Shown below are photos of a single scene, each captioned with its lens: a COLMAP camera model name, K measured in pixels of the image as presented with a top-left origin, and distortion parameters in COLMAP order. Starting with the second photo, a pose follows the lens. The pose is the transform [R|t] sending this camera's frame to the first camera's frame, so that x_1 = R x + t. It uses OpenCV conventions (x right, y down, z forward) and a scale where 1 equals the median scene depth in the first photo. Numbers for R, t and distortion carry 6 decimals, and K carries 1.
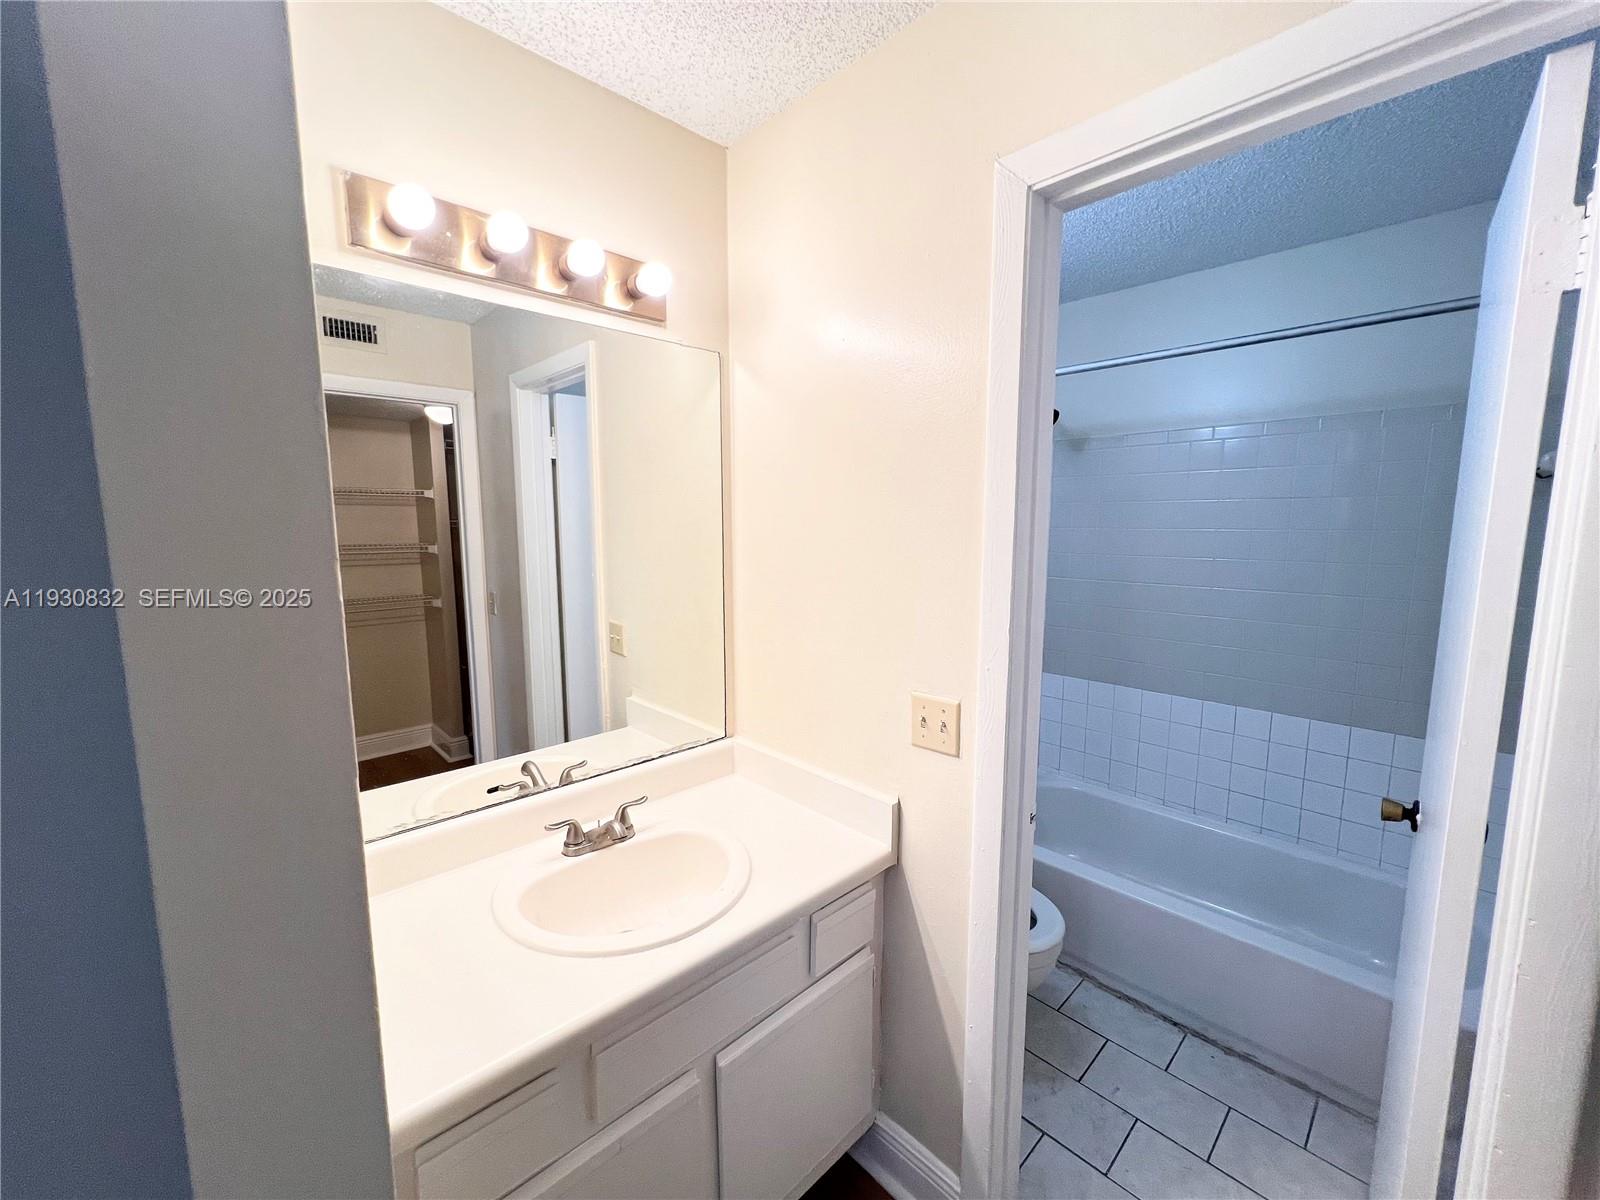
lens RADIAL K [[640.8, 0, 798.9], [0, 640.8, 604.5], [0, 0, 1]] dist [-0.001029, 0.000216]
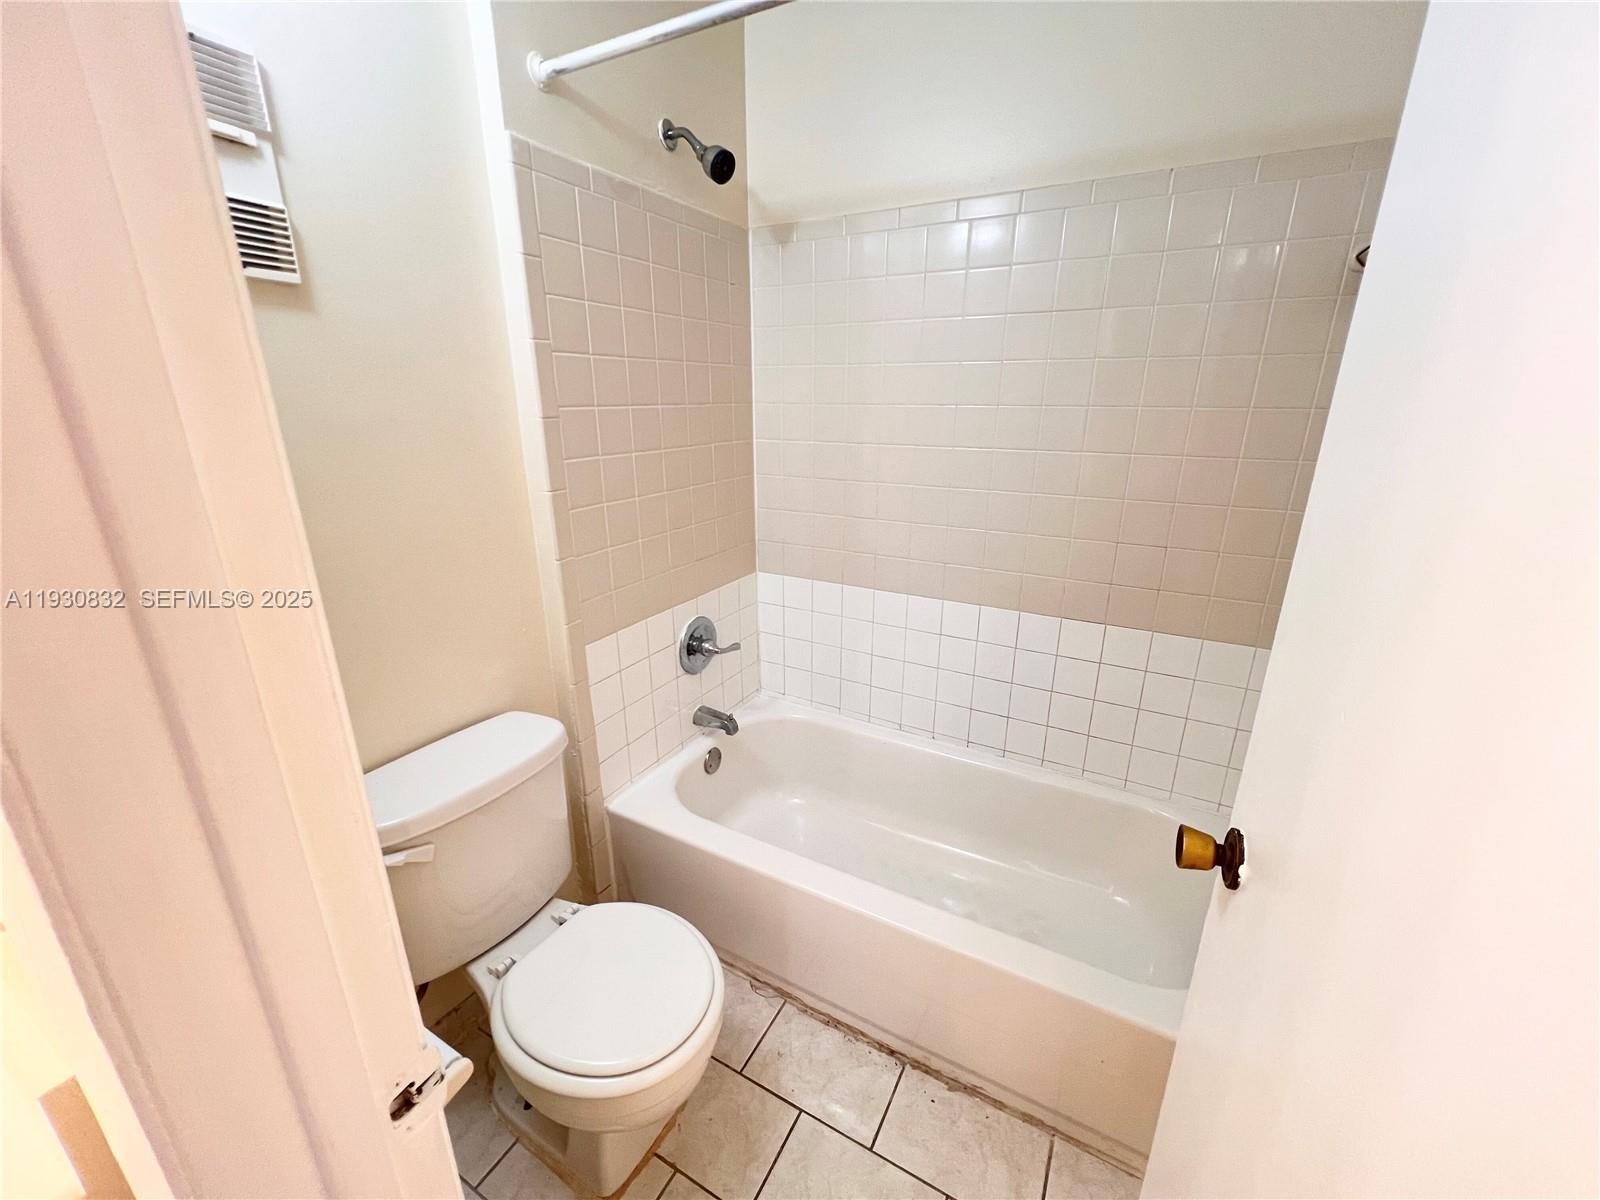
lens RADIAL K [[640.8, 0, 803.2], [0, 640.8, 601.4], [0, 0, 1]] dist [-0.001029, 0.000216]
pose [[0.953092, -0.087281, 0.289825, 0.331751], [0.035213, 0.982994, 0.180232, 0.010030], [-0.300627, -0.161572, 0.939956, 0.435640]]
